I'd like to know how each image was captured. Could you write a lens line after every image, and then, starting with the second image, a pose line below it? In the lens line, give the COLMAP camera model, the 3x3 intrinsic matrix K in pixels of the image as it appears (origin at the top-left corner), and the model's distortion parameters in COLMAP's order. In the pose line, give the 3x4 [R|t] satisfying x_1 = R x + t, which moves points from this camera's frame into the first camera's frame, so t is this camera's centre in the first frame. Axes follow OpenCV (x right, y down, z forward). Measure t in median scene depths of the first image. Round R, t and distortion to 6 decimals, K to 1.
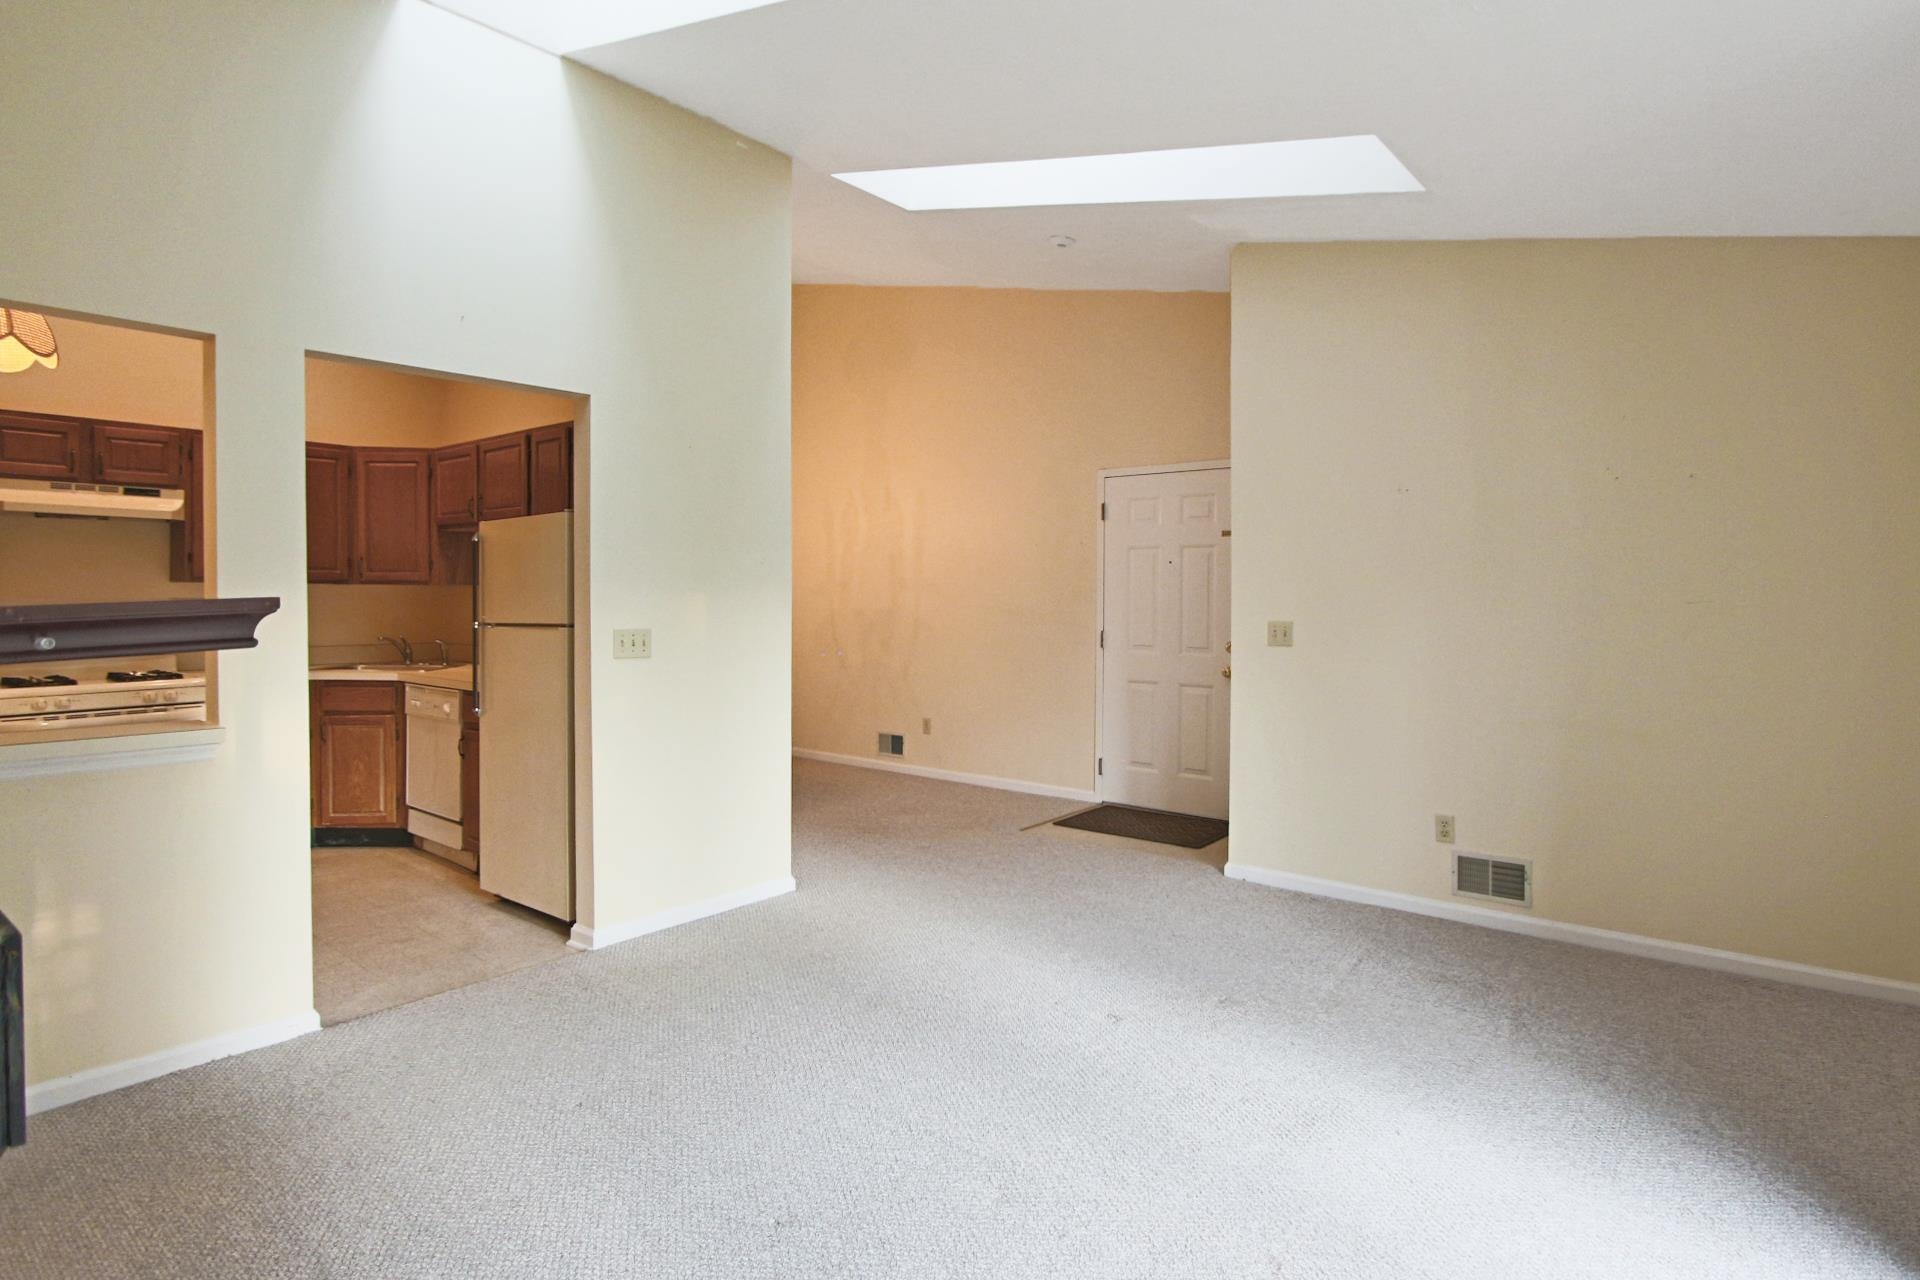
lens RADIAL K [[1057.6, 0, 942.2], [0, 1057.6, 599.4], [0, 0, 1]] dist [-0.013068, -0.000453]
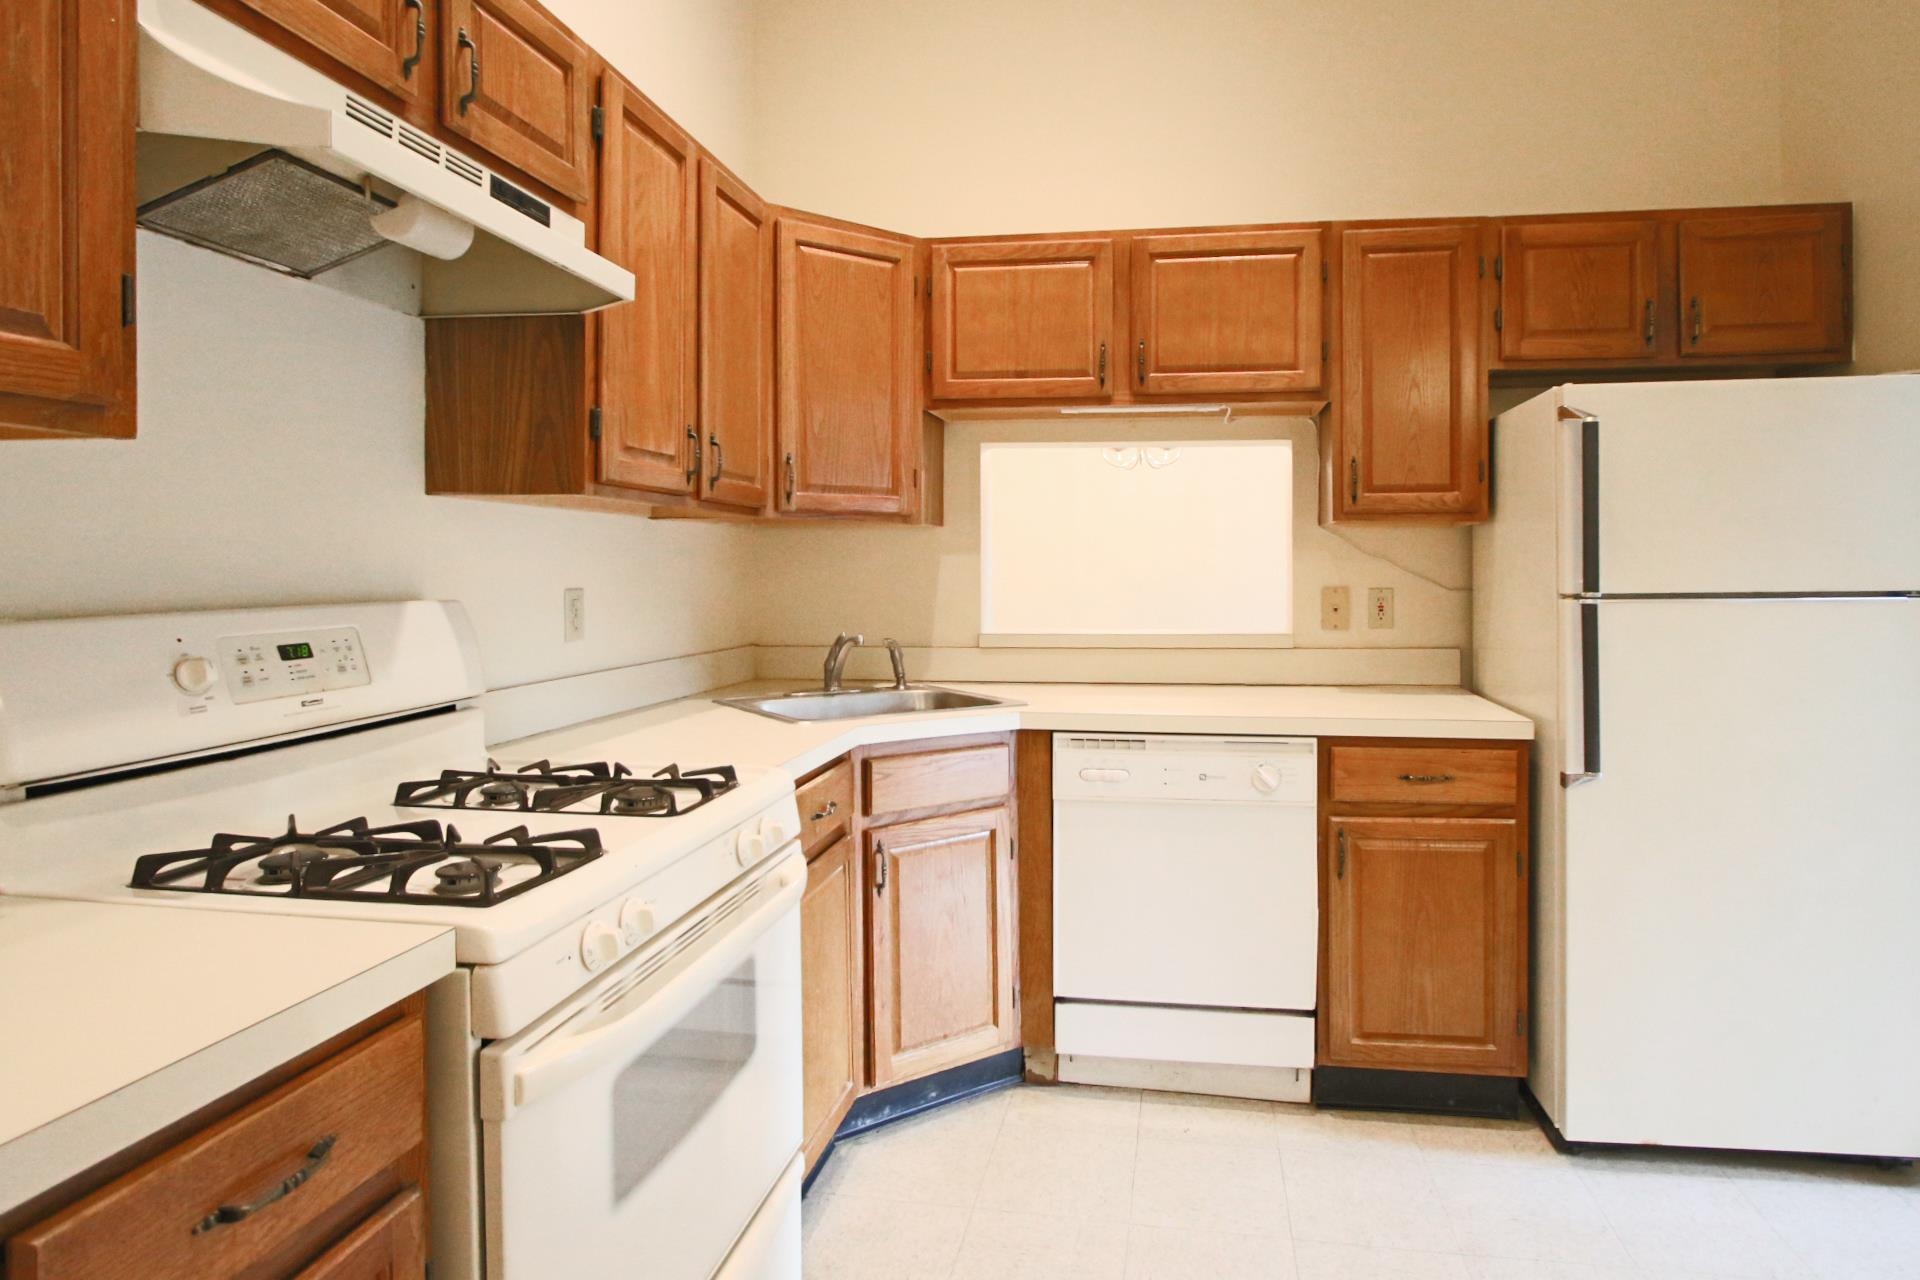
lens RADIAL K [[1057.6, 0, 1061.5], [0, 1057.6, 568.3], [0, 0, 1]] dist [-0.013068, -0.000453]
pose [[0.834928, -0.003311, 0.550350, -0.813134], [0.004362, 0.999990, -0.000602, 0.009133], [-0.550342, 0.002903, 0.834934, 0.656107]]
